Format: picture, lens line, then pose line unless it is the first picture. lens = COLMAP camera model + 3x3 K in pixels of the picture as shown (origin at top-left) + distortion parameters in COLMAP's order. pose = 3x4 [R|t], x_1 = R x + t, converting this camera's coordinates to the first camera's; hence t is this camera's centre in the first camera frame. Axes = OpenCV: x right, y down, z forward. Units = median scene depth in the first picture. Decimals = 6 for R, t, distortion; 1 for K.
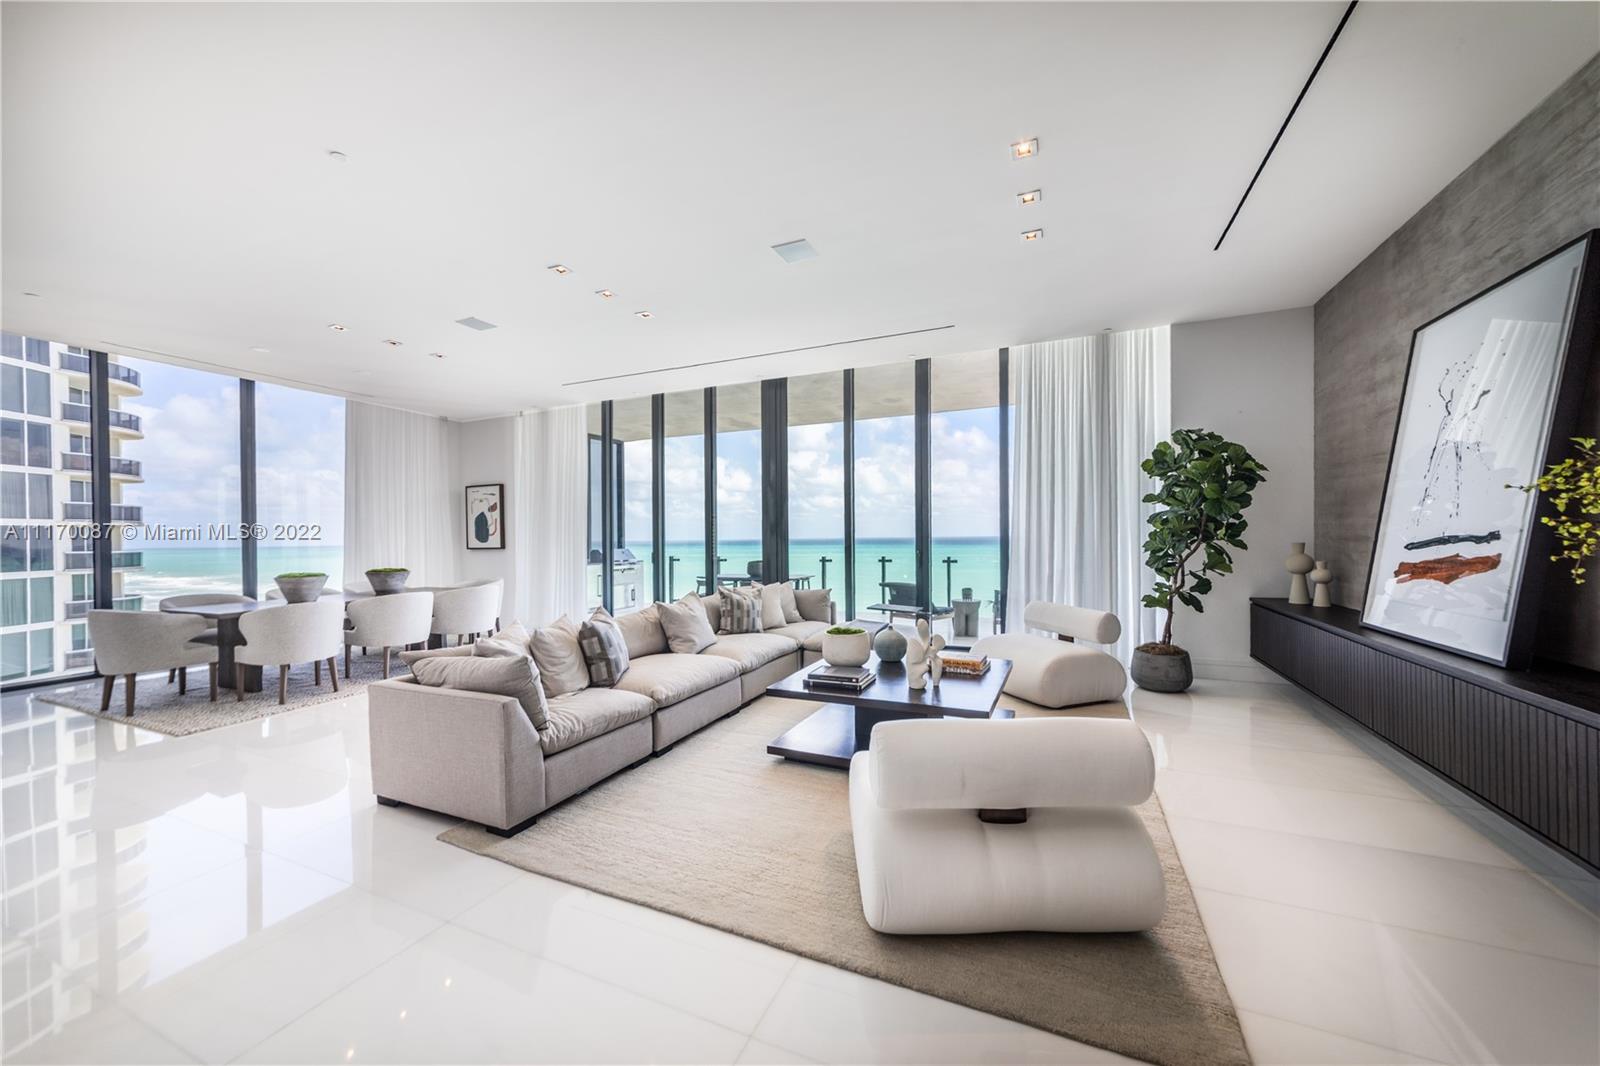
lens RADIAL K [[592.5, 0, 800.0], [0, 592.5, 533.0], [0, 0, 1]] dist [0.000204, 0.000053]
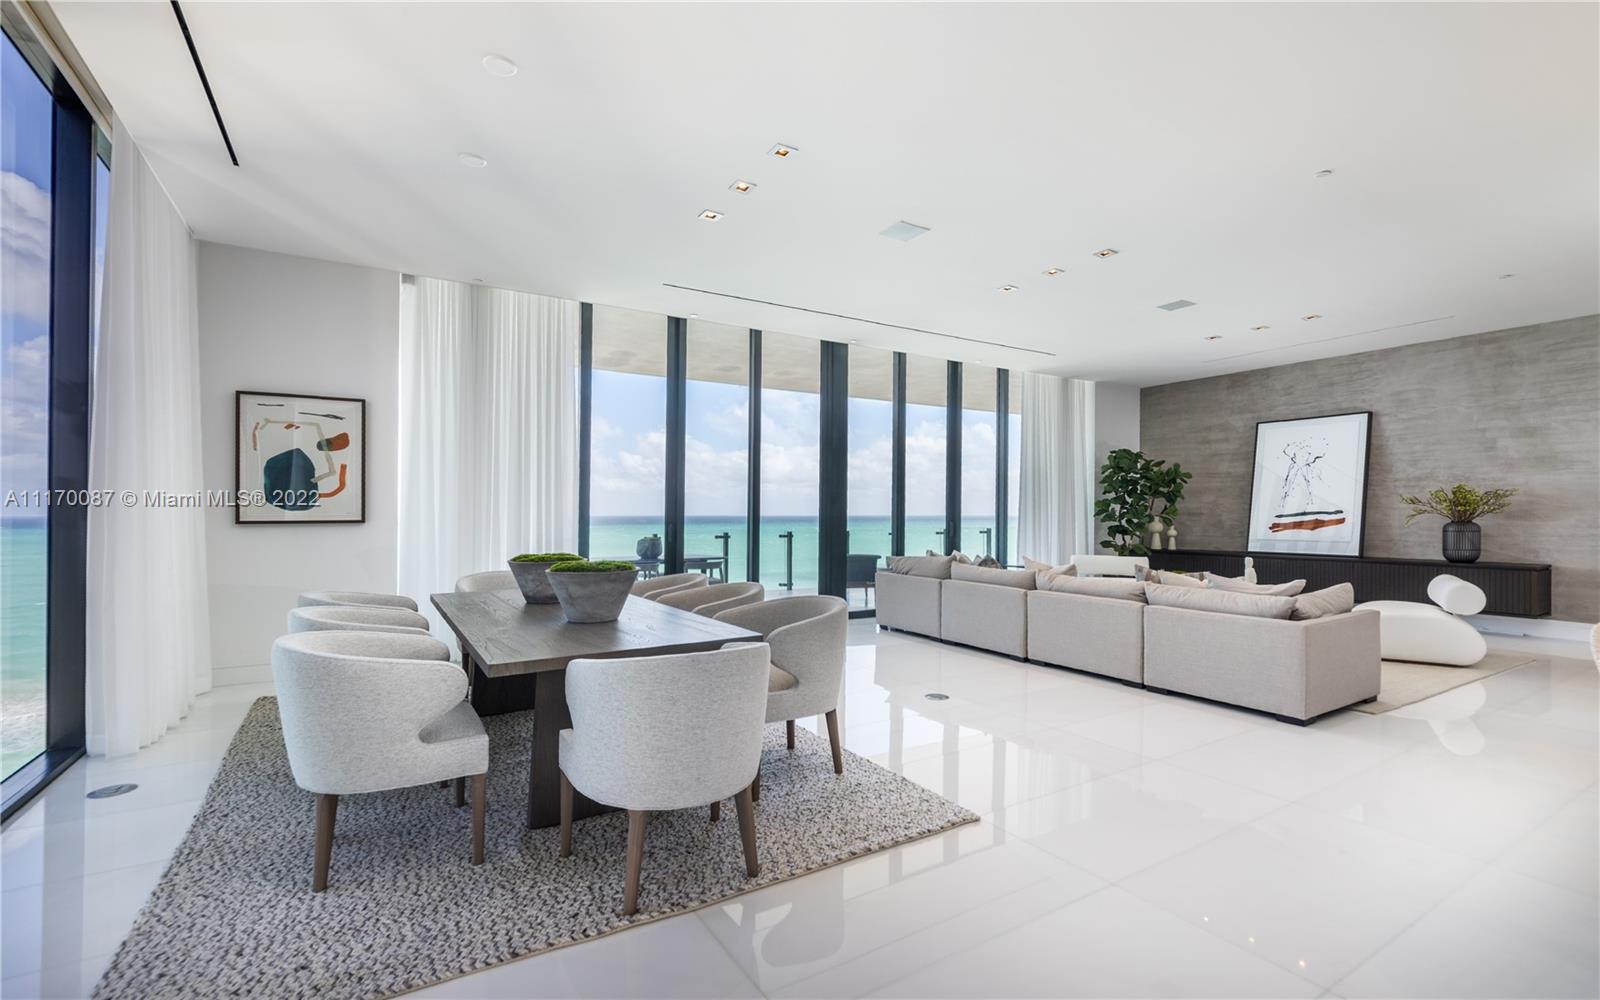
lens RADIAL K [[698.8, 0, 800.0], [0, 698.8, 500.0], [0, 0, 1]] dist [-0.000397, -0.000033]
pose [[0.564823, 0.033939, 0.824514, -0.790664], [-0.009139, 0.999350, -0.034875, 0.024068], [-0.825162, 0.012163, 0.564766, 0.337392]]
